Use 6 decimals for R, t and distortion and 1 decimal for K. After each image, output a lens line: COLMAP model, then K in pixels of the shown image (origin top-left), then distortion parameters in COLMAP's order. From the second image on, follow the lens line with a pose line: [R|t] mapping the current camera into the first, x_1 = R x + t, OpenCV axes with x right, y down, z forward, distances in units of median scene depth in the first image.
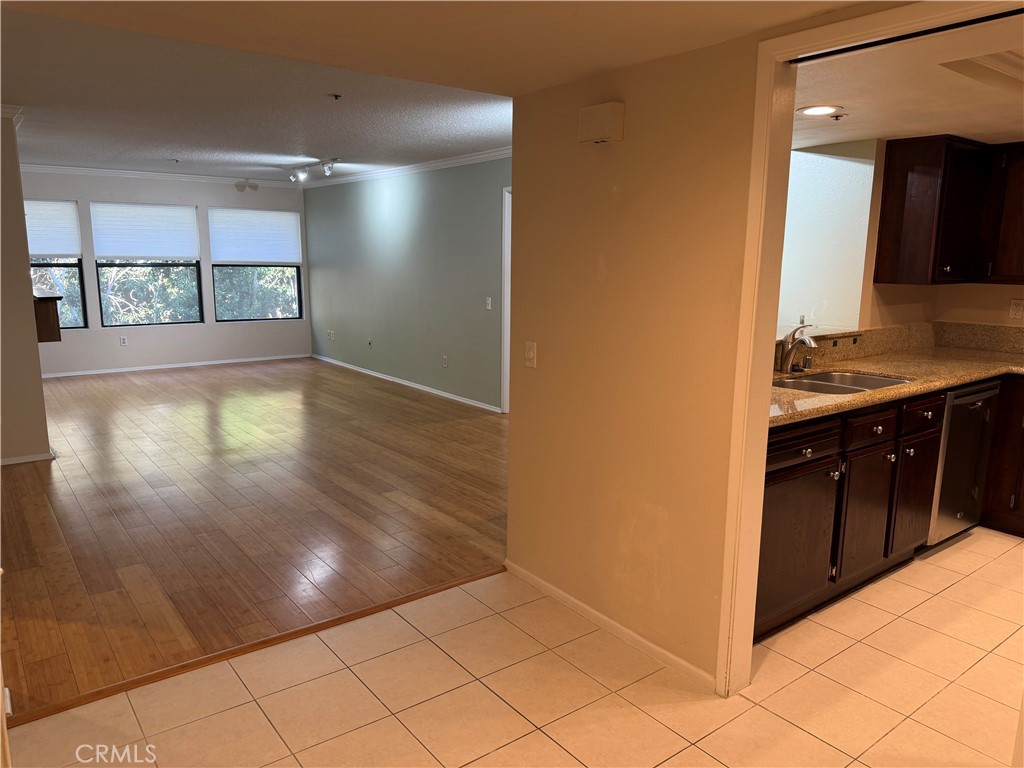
lens RADIAL K [[731.5, 0, 514.6], [0, 731.5, 395.0], [0, 0, 1]] dist [0.098998, -0.164377]
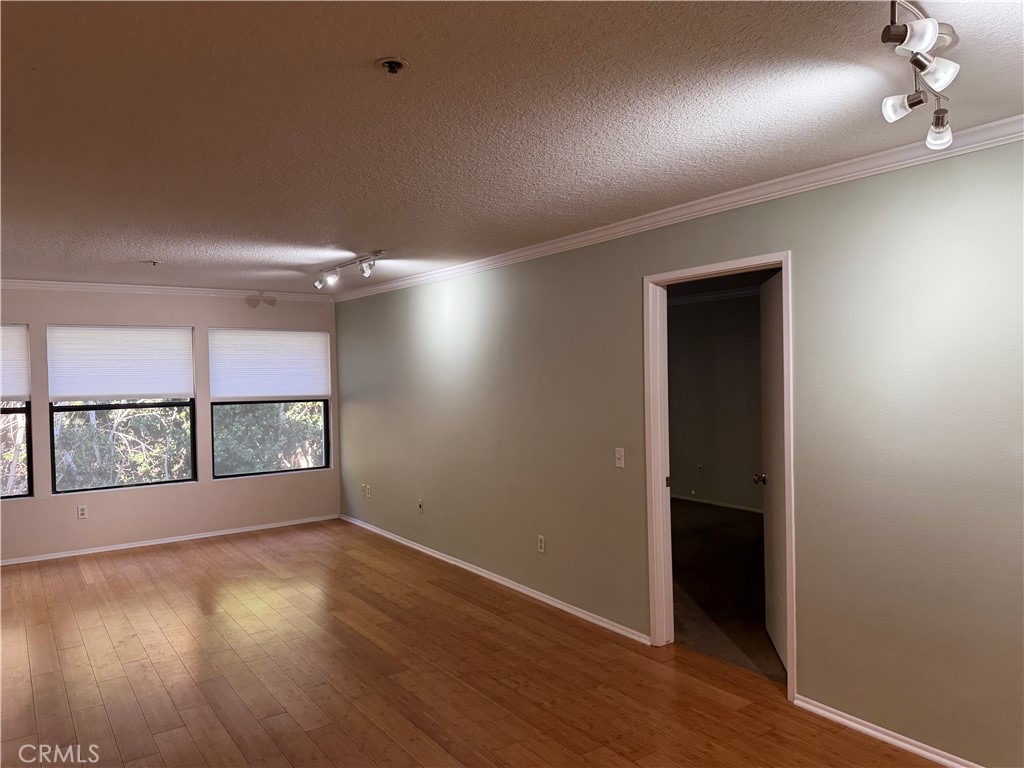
lens RADIAL K [[720.6, 0, 512.0], [0, 720.6, 384.0], [0, 0, 1]] dist [0.112135, -0.152828]
pose [[0.998790, -0.027802, -0.040565, -0.076398], [0.020453, 0.984976, -0.171473, -0.064033], [0.044723, 0.170436, 0.984353, 0.293012]]
